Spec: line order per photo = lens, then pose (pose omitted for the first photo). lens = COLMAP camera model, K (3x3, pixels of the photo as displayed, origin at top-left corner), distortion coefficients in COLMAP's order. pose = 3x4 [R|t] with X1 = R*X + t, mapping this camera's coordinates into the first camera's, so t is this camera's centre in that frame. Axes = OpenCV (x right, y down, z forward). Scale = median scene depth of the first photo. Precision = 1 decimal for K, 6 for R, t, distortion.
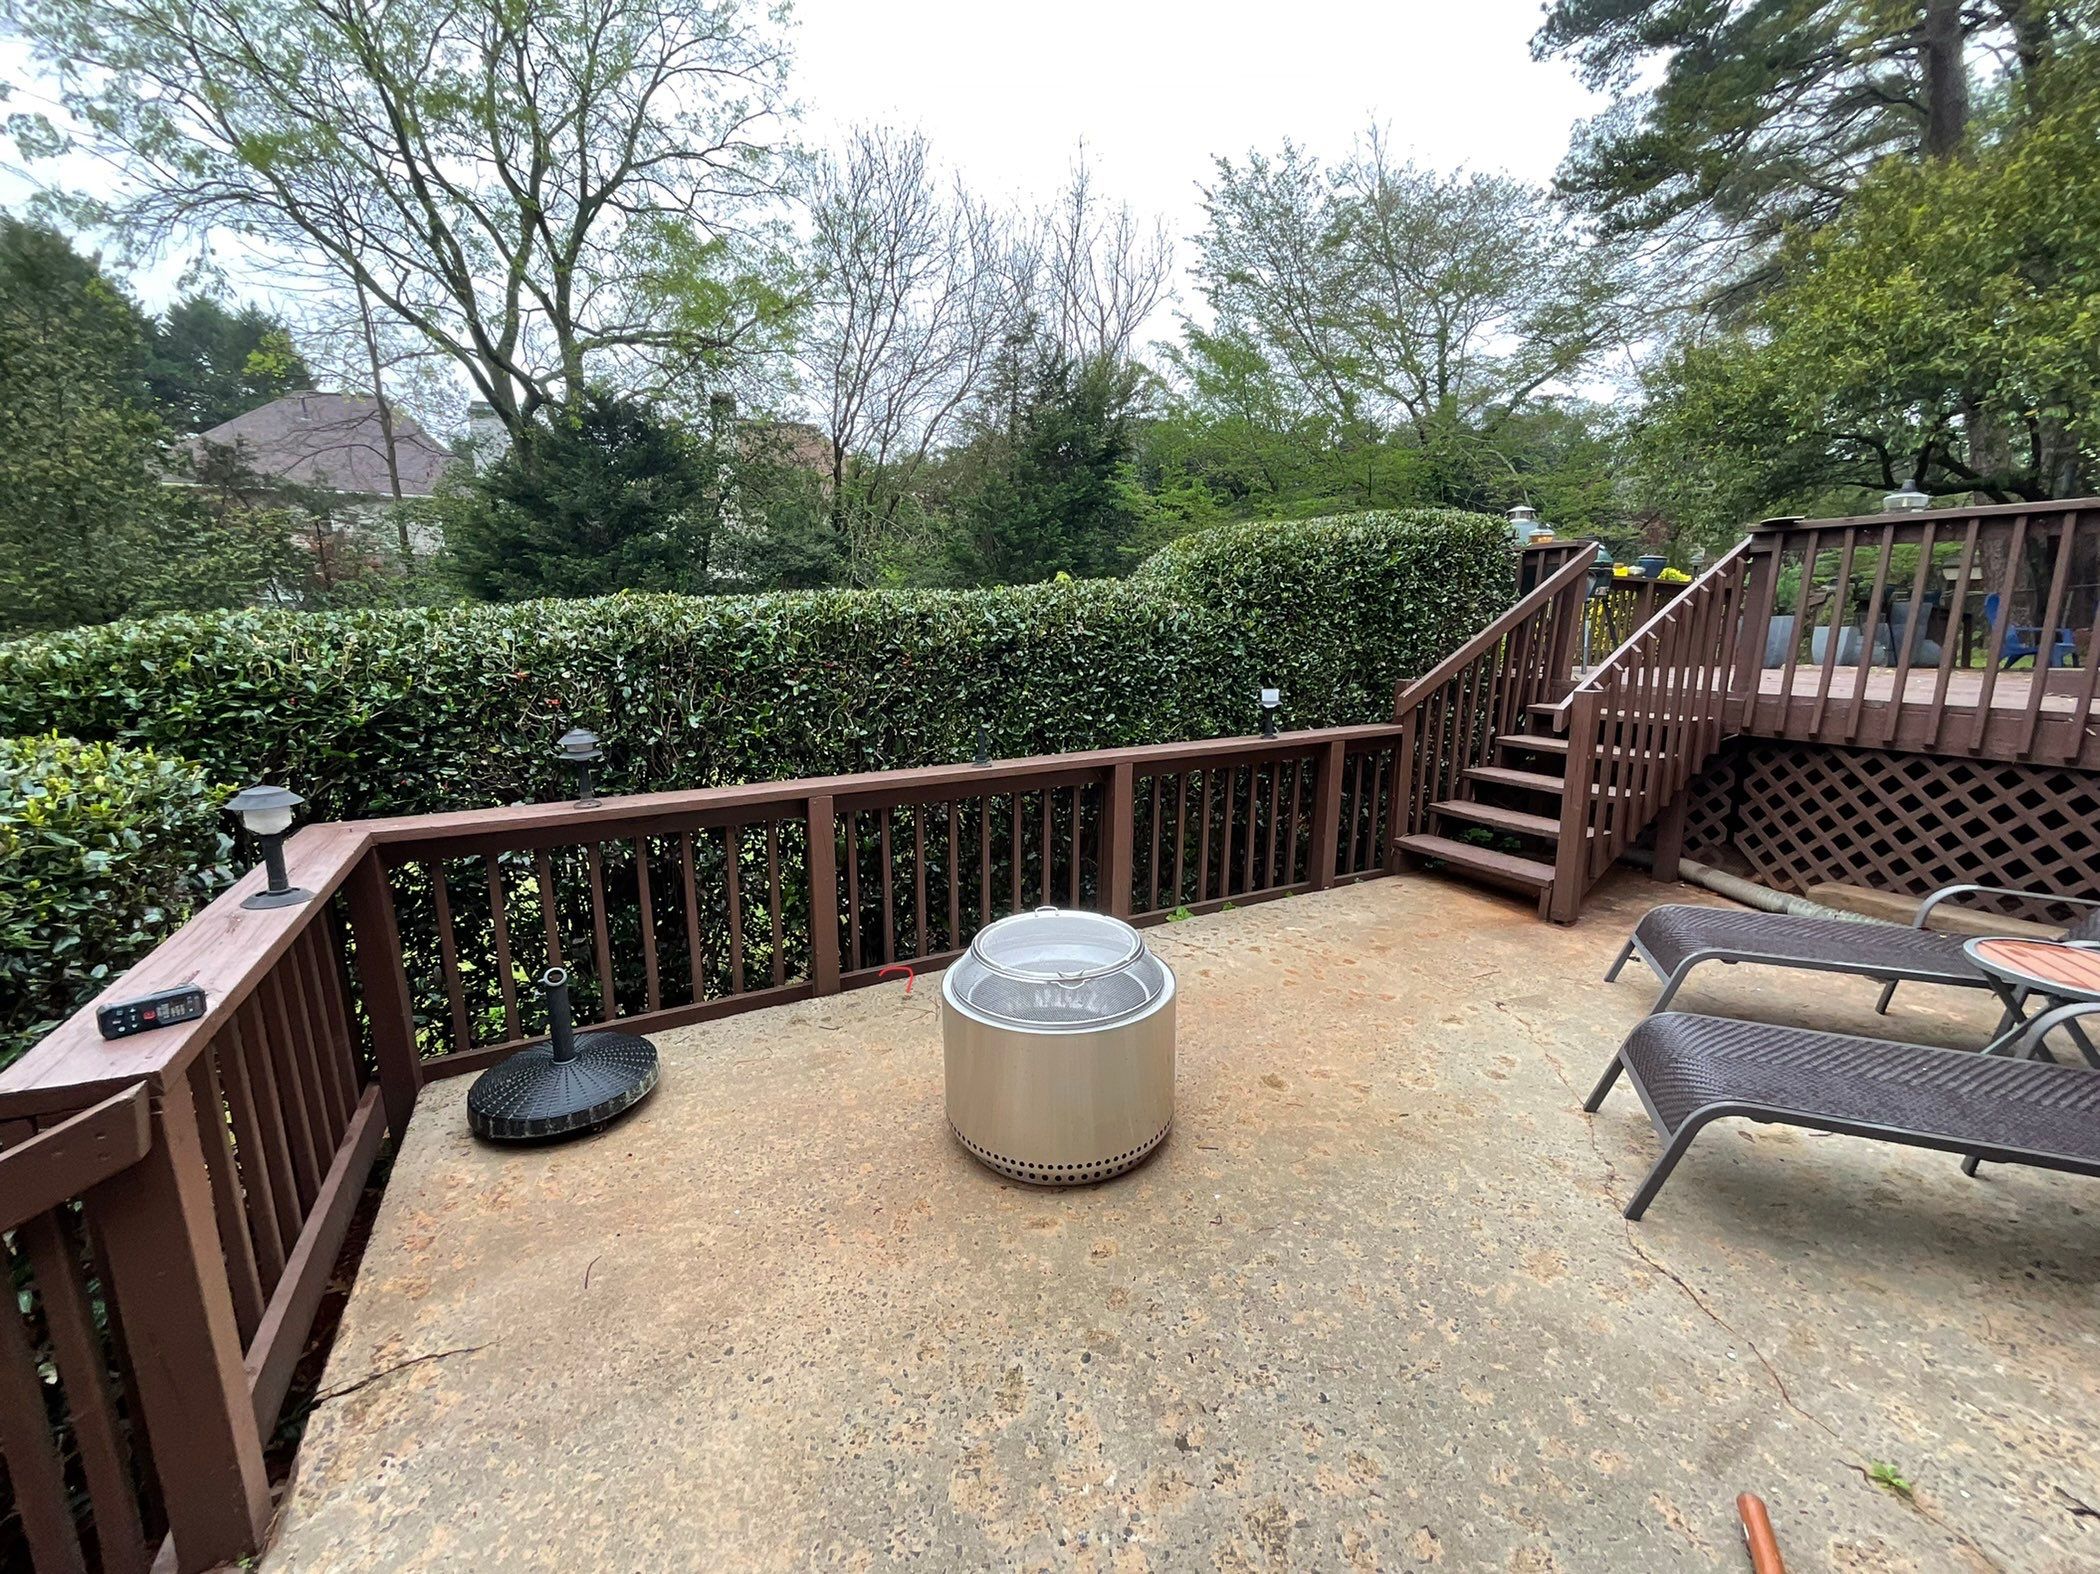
lens RADIAL K [[848.1, 0, 1054.3], [0, 848.1, 787.2], [0, 0, 1]] dist [-0.000099, 0.000085]
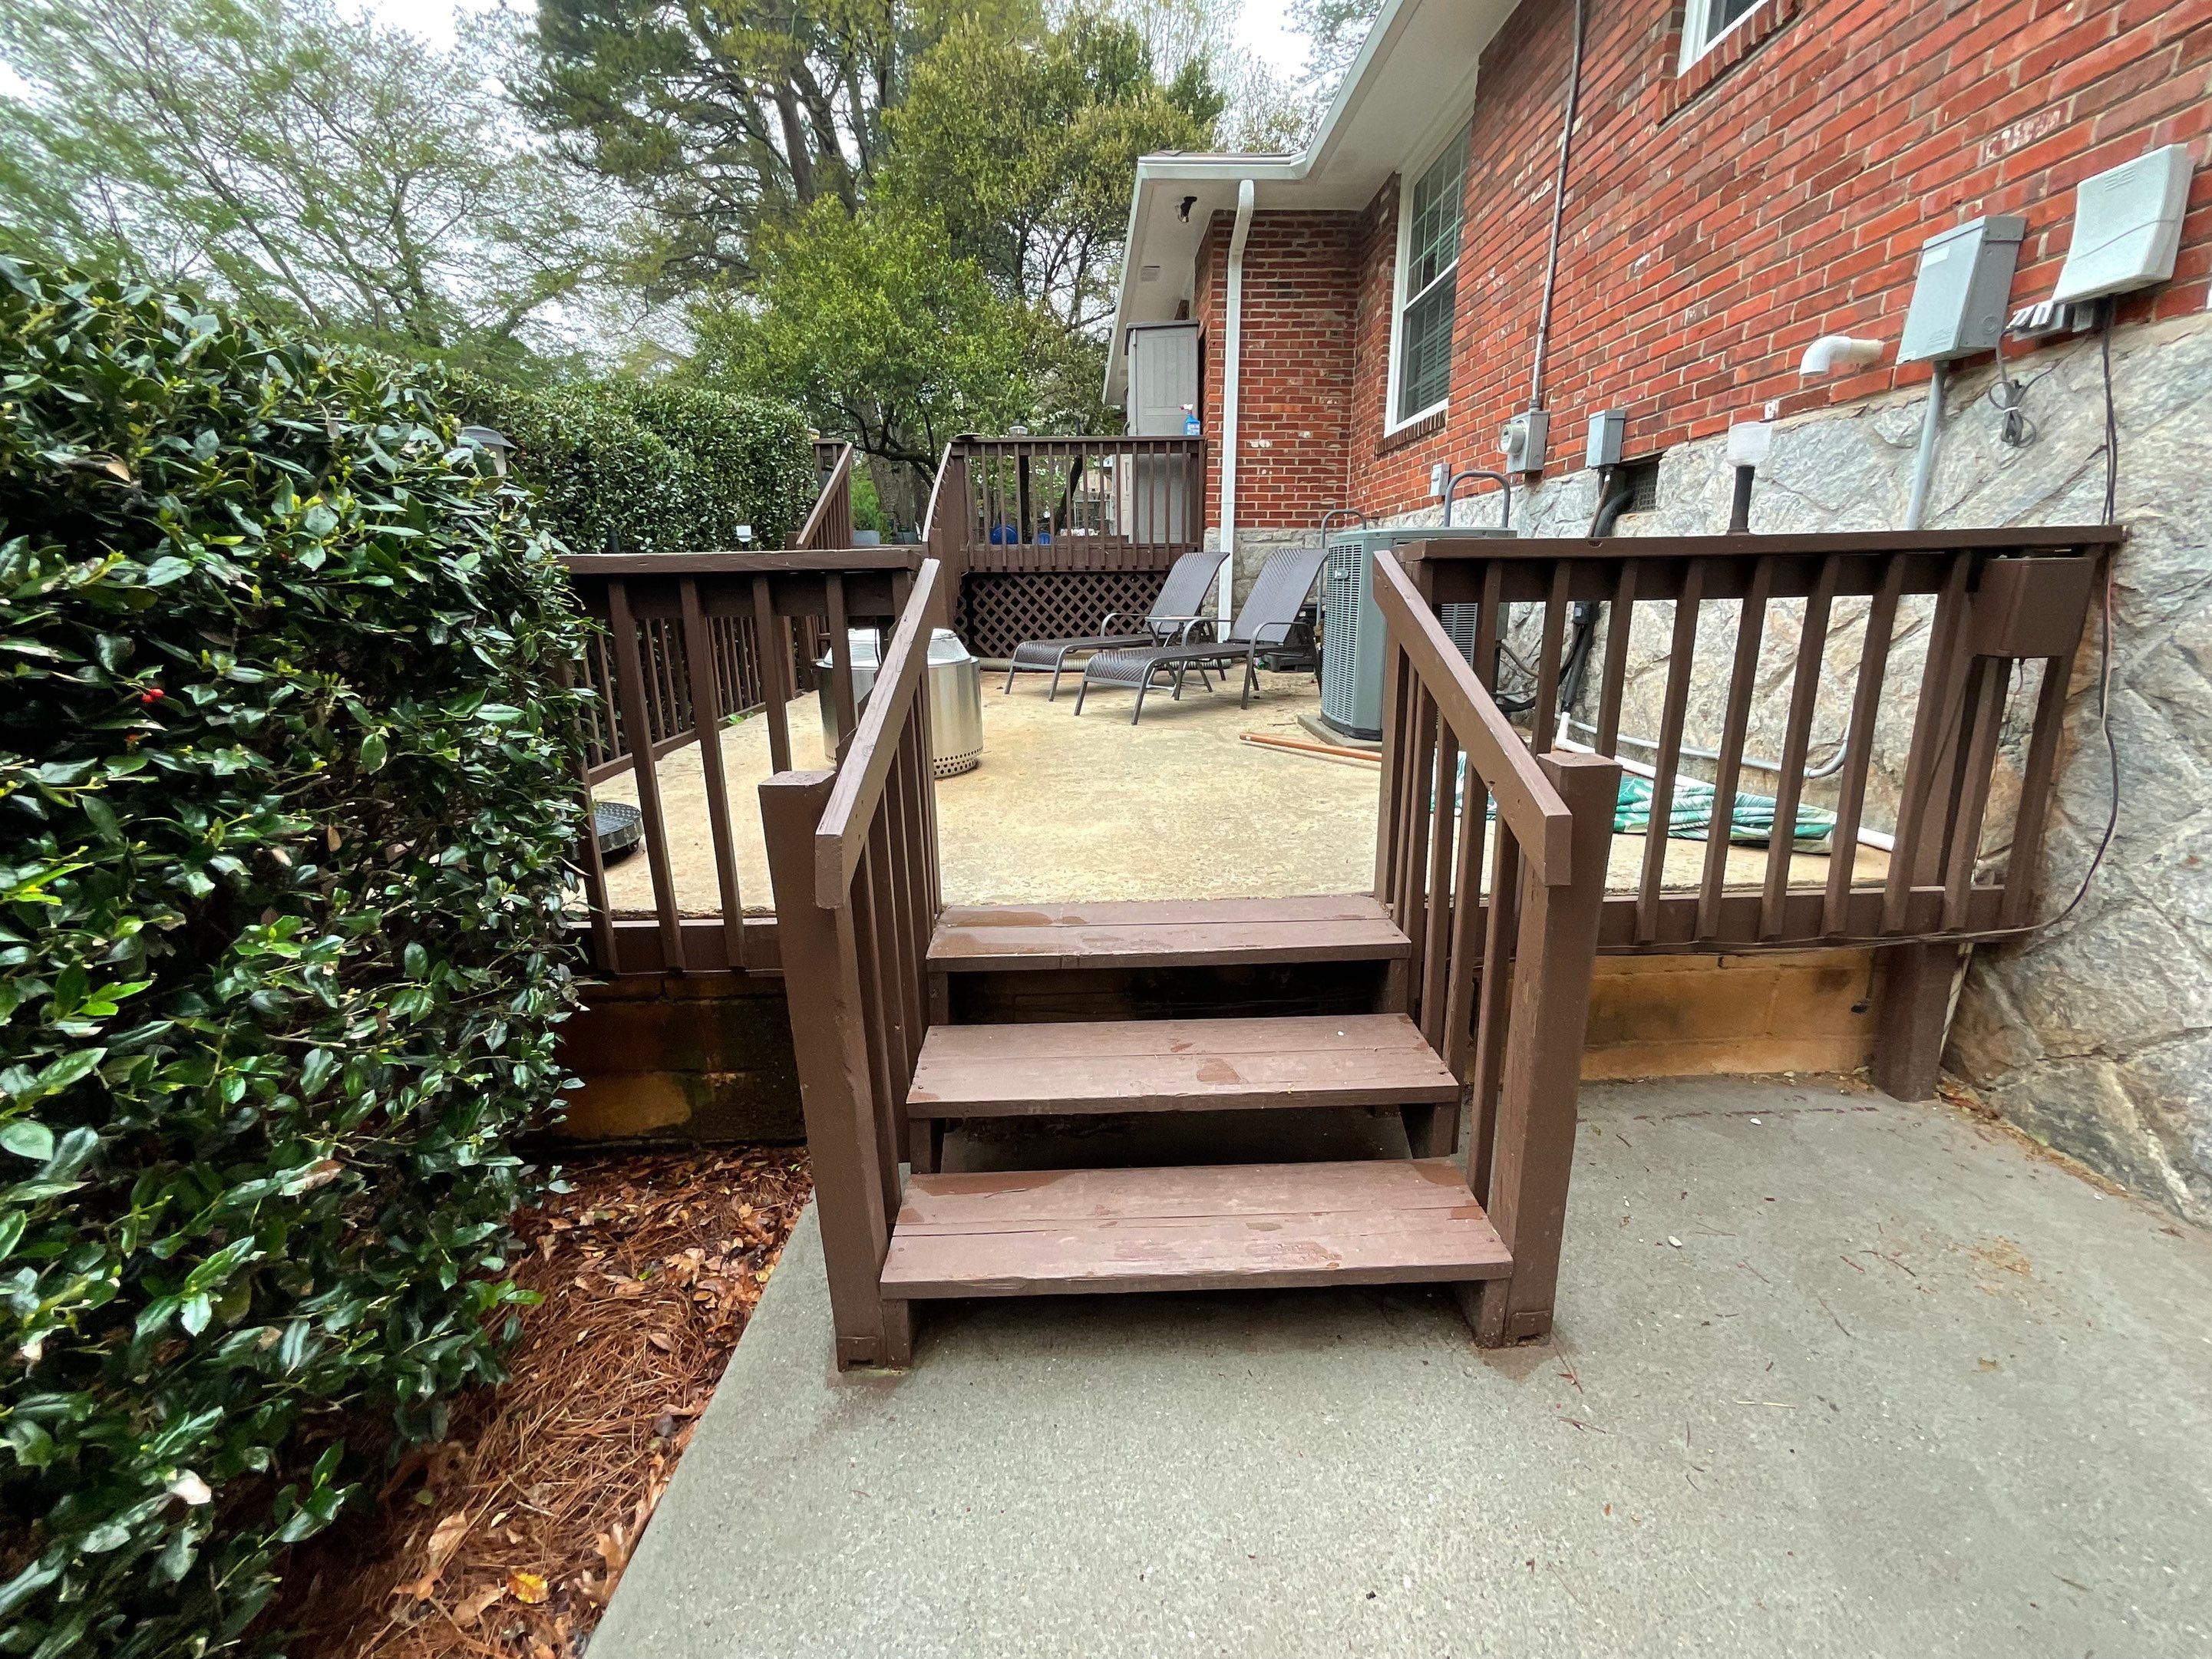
lens RADIAL K [[892.7, 0, 1099.5], [0, 892.7, 824.2], [0, 0, 1]] dist [-0.000225, -0.001056]
pose [[0.460560, -0.237118, 0.855371, -0.602532], [0.178512, 0.968713, 0.172421, 0.143571], [-0.869493, 0.073284, 0.488479, -0.018822]]
